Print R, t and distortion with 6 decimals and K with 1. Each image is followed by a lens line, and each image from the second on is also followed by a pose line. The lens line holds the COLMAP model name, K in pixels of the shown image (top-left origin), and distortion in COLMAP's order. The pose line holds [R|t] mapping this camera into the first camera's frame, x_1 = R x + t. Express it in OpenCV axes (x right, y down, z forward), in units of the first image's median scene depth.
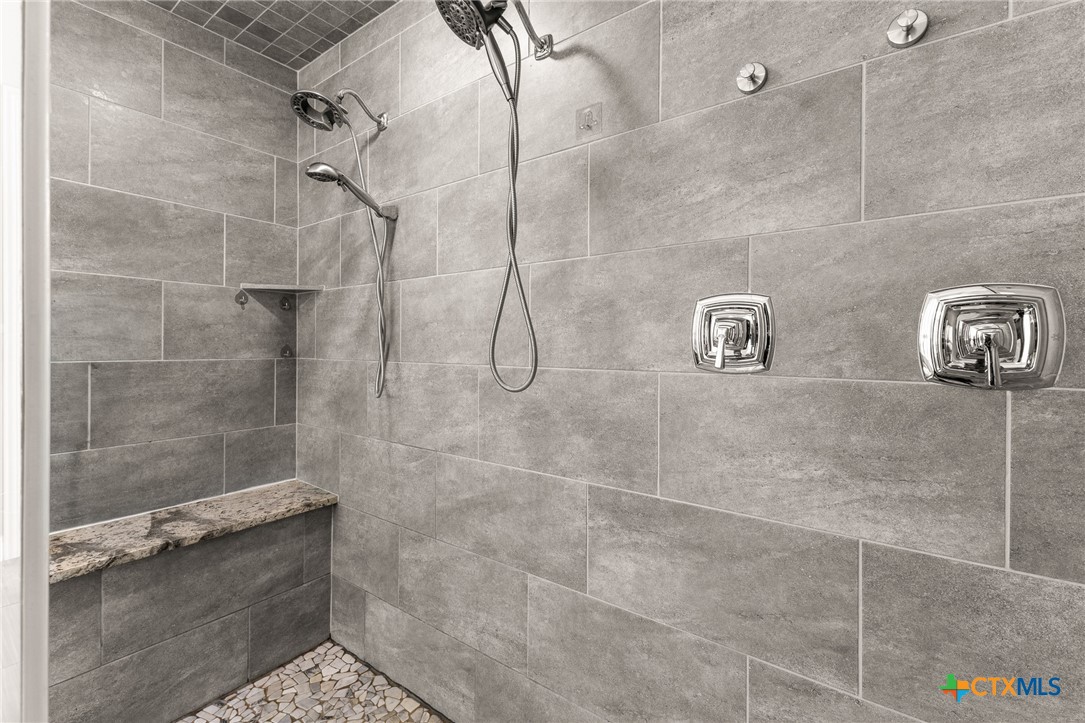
lens RADIAL K [[491.3, 0, 543.6], [0, 491.3, 355.1], [0, 0, 1]] dist [0.013174, -0.000544]
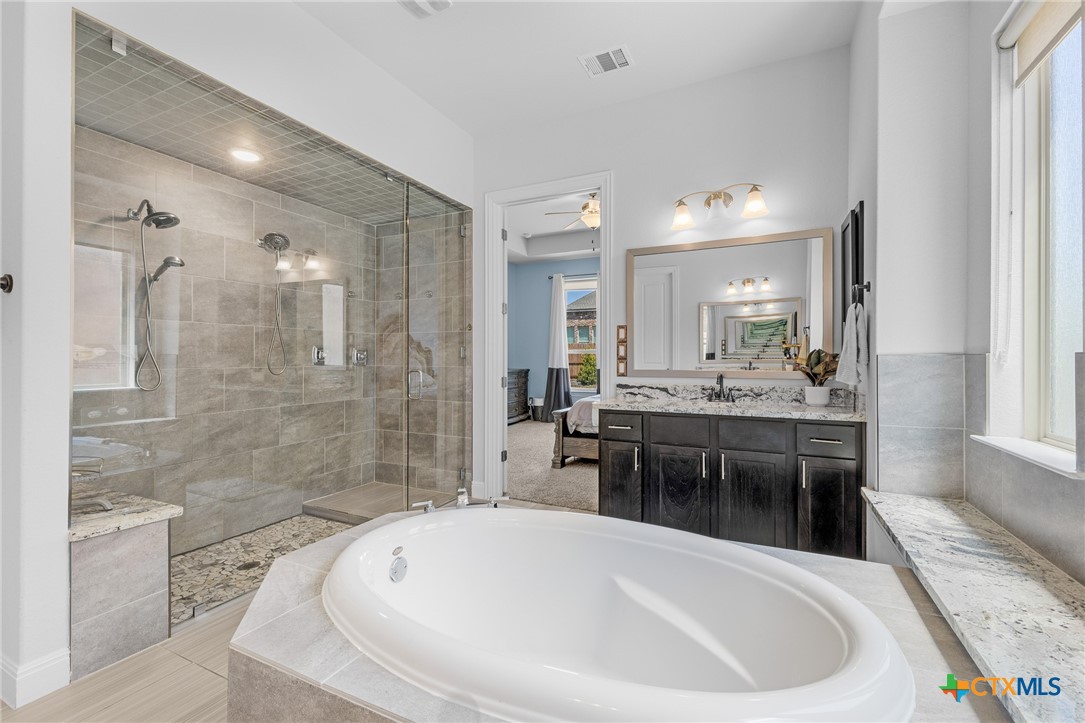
lens RADIAL K [[491.3, 0, 542.2], [0, 491.3, 355.4], [0, 0, 1]] dist [0.013174, -0.000544]
pose [[-0.202399, -0.009636, 0.979256, -2.618169], [0.001240, 0.999948, 0.010096, -0.054900], [-0.979302, 0.003258, -0.202376, 0.074739]]
